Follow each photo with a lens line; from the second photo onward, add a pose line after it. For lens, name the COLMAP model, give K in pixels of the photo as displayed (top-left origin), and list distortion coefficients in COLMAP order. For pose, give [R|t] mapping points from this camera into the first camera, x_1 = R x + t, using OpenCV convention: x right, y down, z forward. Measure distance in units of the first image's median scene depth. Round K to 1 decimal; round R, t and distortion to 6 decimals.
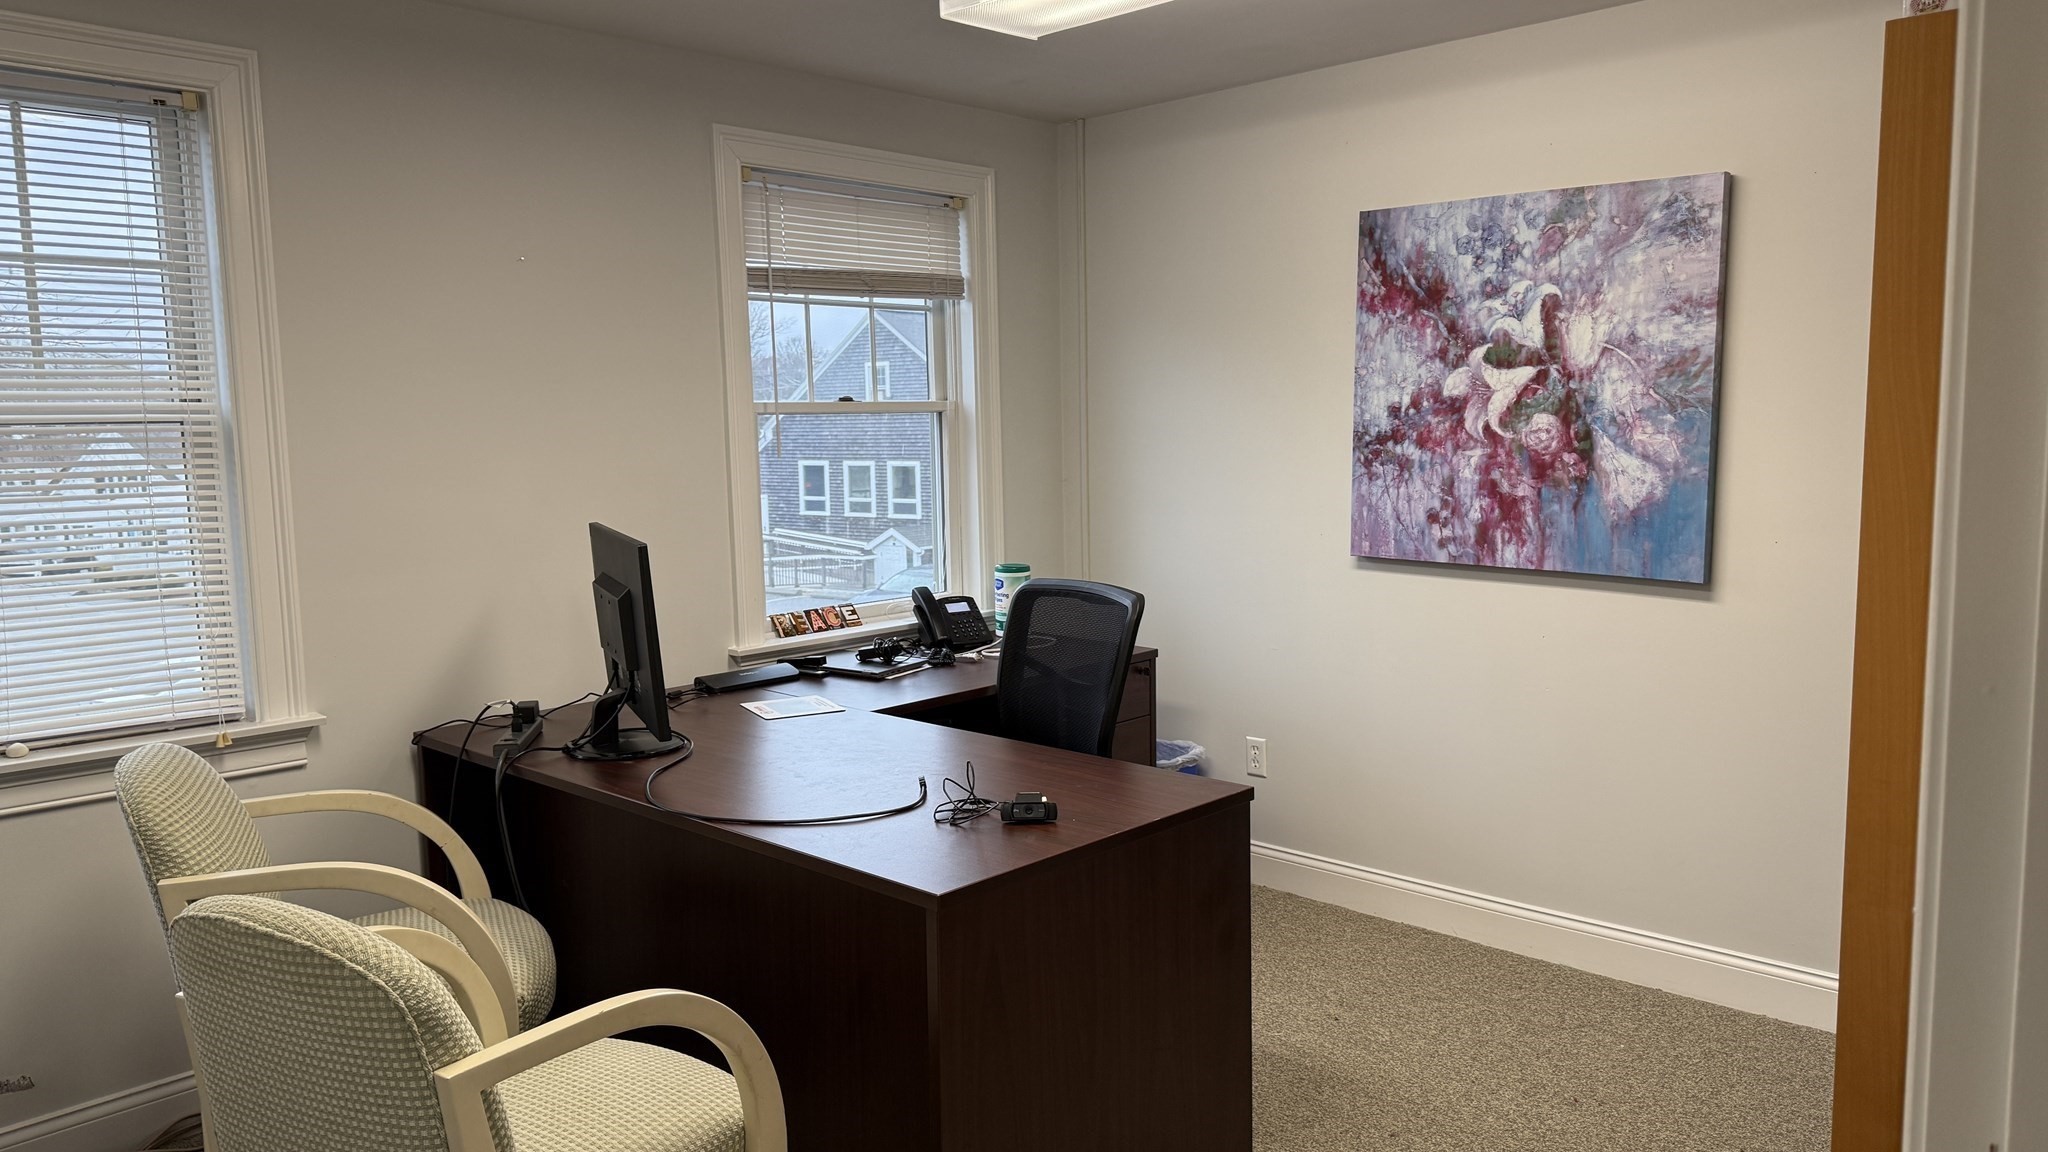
lens RADIAL K [[1455.9, 0, 1024.5], [0, 1455.9, 572.3], [0, 0, 1]] dist [0.032060, -0.029476]
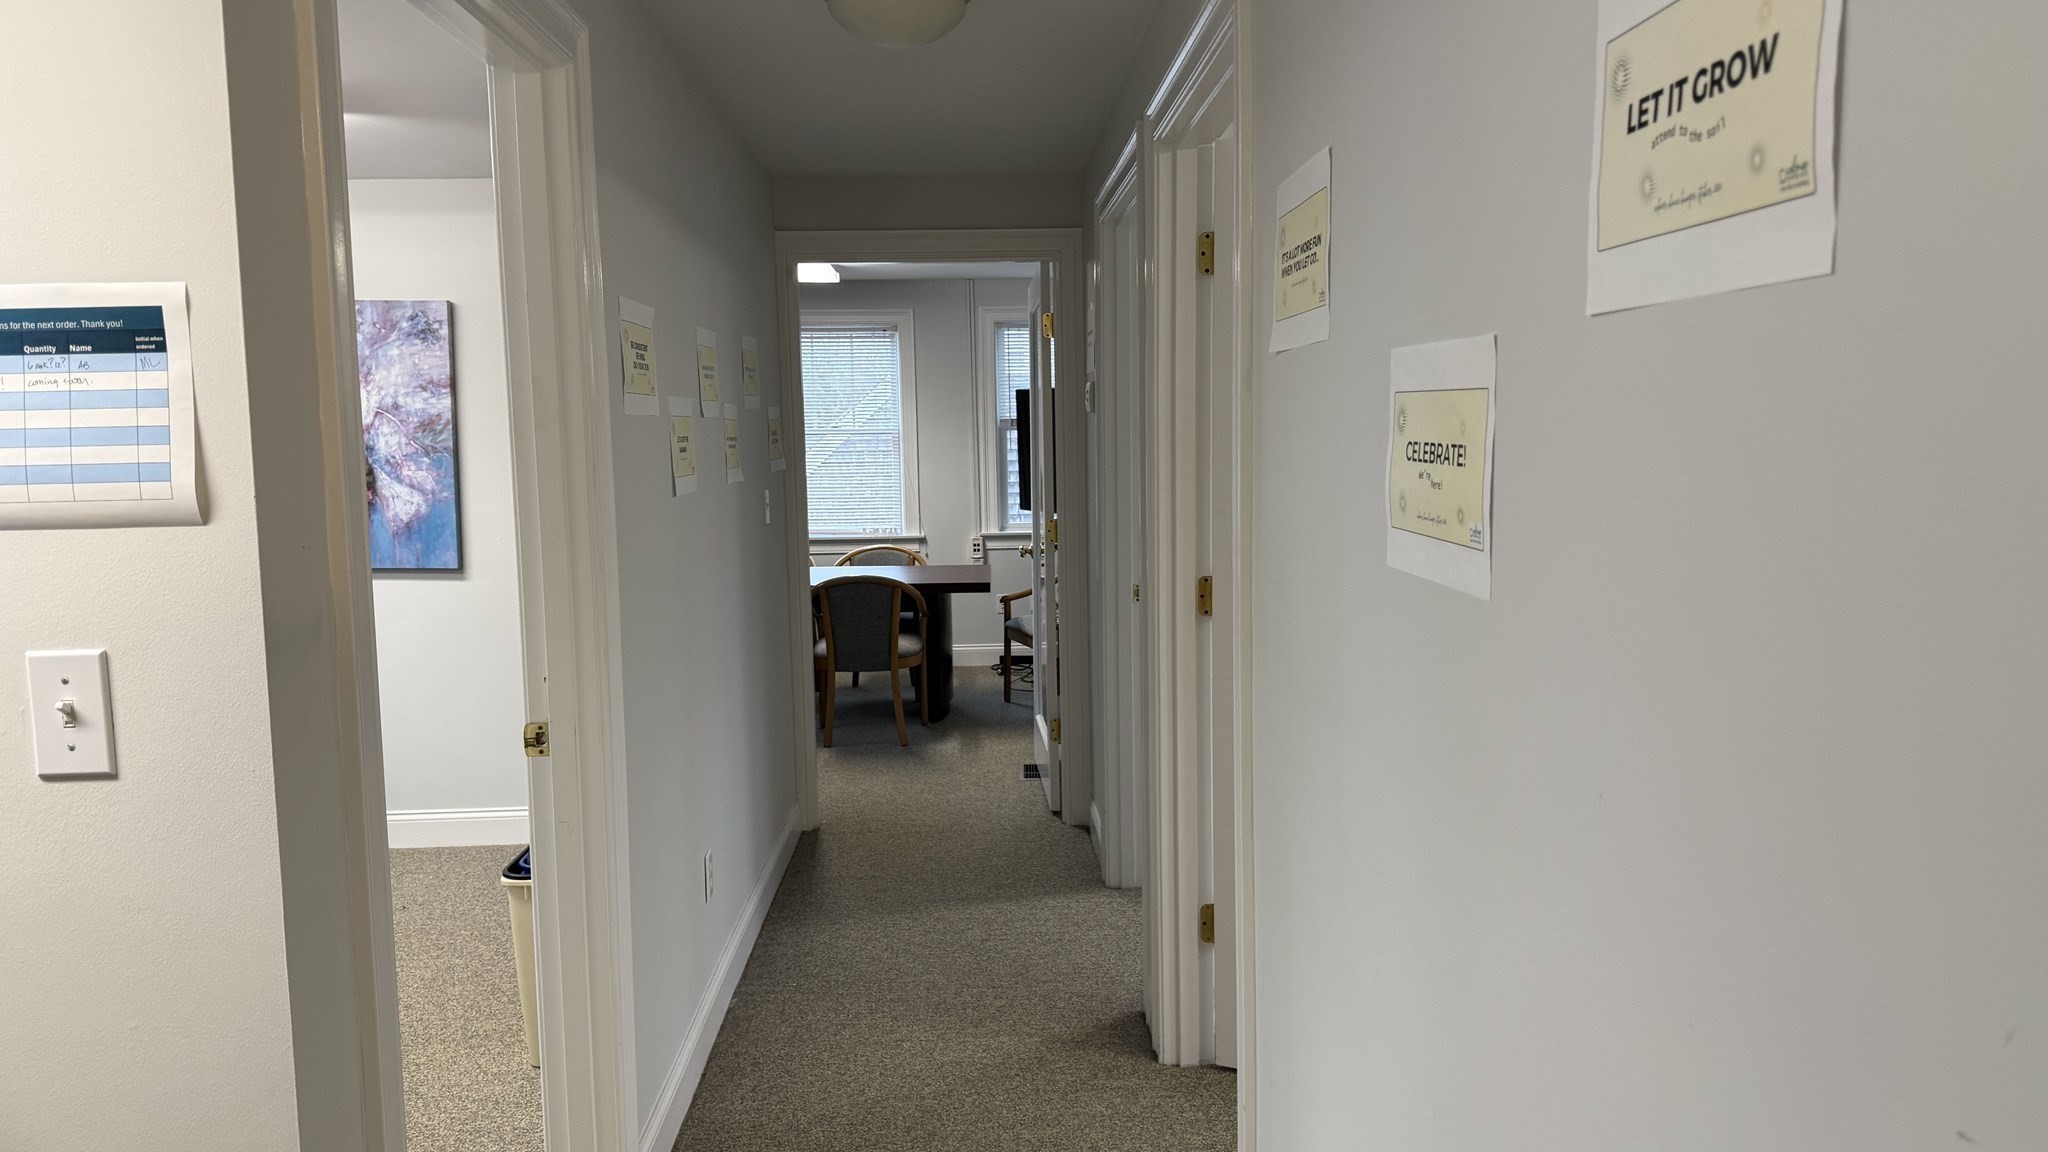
lens RADIAL K [[1455.9, 0, 1024.6], [0, 1455.9, 593.2], [0, 0, 1]] dist [0.032060, -0.029476]
pose [[0.676221, -0.068104, 0.733544, -0.249259], [0.083351, 0.996397, 0.015670, 0.057345], [-0.731968, 0.050545, 0.679461, -0.452997]]
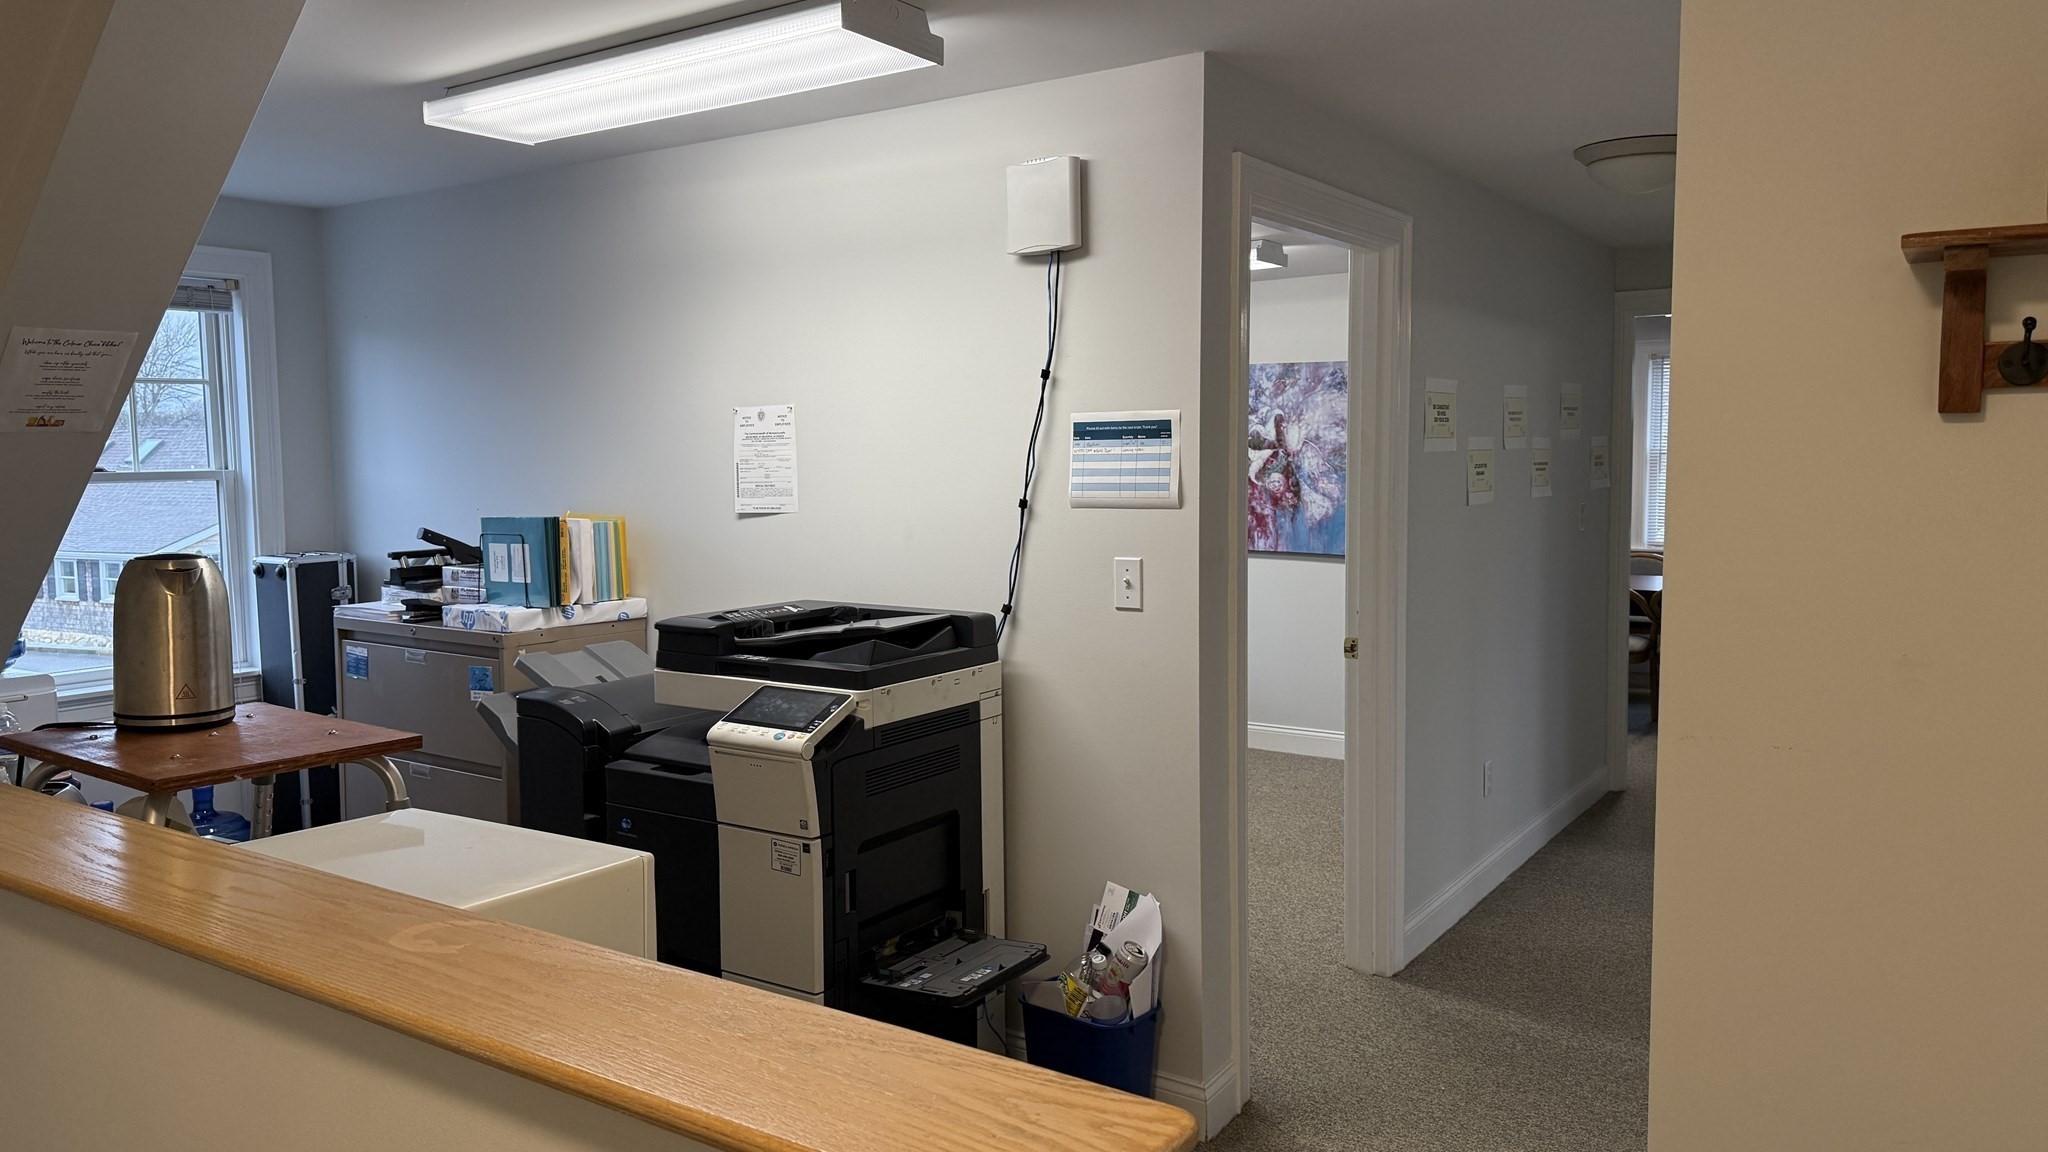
lens RADIAL K [[1455.9, 0, 1023.0], [0, 1455.9, 587.1], [0, 0, 1]] dist [0.032060, -0.029476]
pose [[0.980873, -0.004982, 0.194584, -0.389819], [0.010349, 0.999593, -0.026572, 0.100798], [-0.194373, 0.028078, 0.980526, -0.922334]]
